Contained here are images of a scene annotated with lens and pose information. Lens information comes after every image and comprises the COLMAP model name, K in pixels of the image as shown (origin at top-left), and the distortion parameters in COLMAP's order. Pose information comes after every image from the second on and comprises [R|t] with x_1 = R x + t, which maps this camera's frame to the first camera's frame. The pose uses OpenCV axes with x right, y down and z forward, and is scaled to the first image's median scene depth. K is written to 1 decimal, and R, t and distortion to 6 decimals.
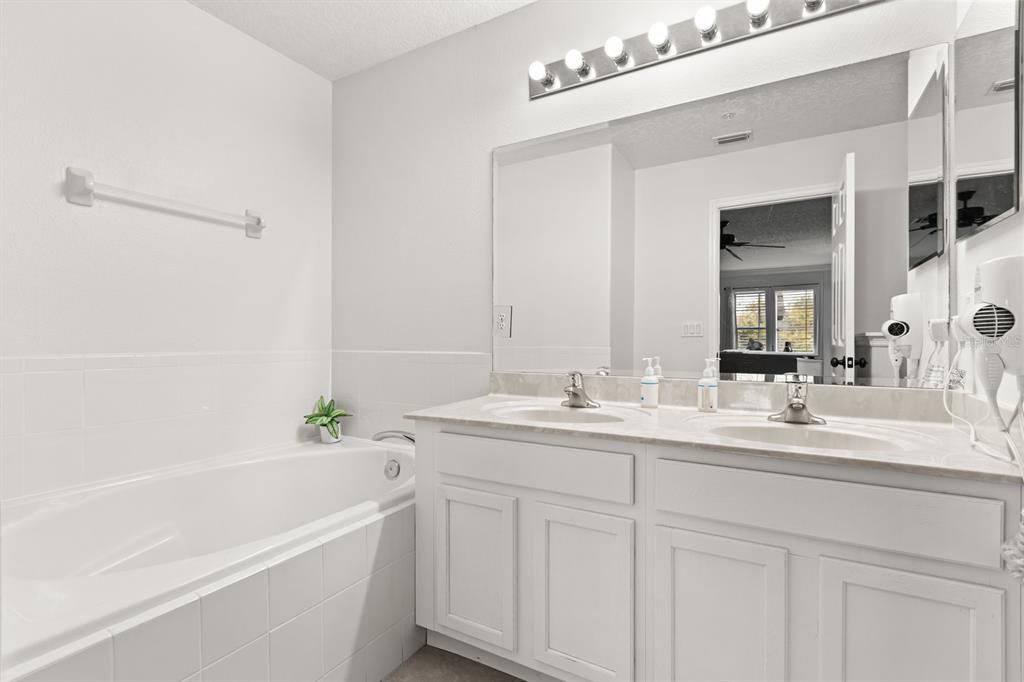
lens RADIAL K [[453.5, 0, 506.6], [0, 453.5, 340.5], [0, 0, 1]] dist [0.001118, -0.000817]
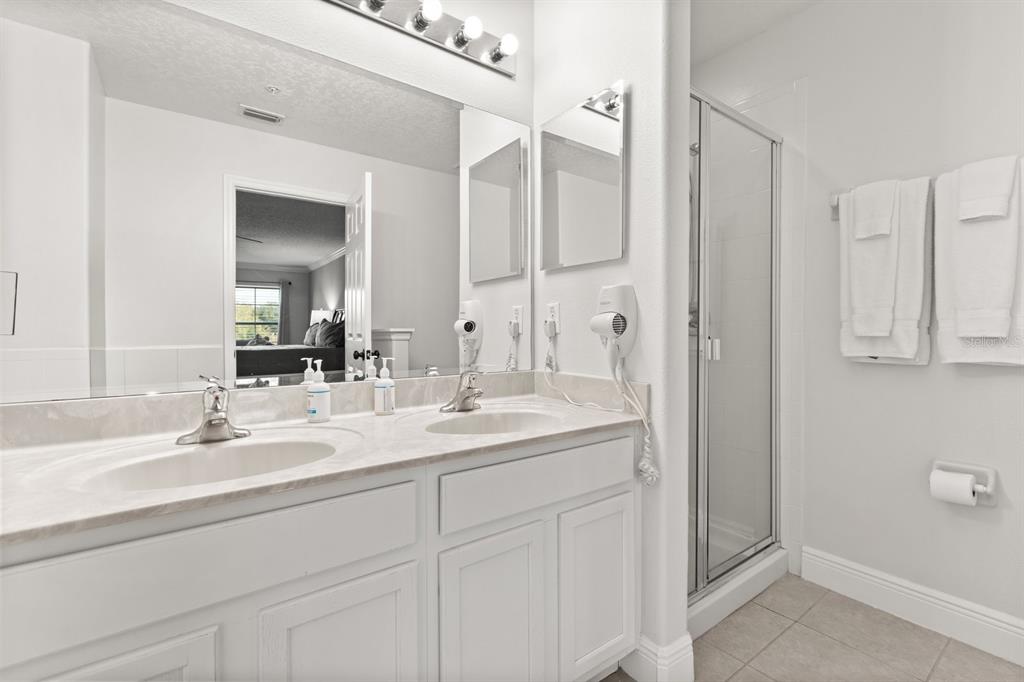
lens RADIAL K [[453.5, 0, 509.9], [0, 453.5, 334.7], [0, 0, 1]] dist [0.001118, -0.000817]
pose [[0.419295, -0.004266, 0.907840, -0.144409], [0.004987, 0.999985, 0.002396, -0.003080], [-0.907836, 0.003522, 0.419310, 0.192192]]
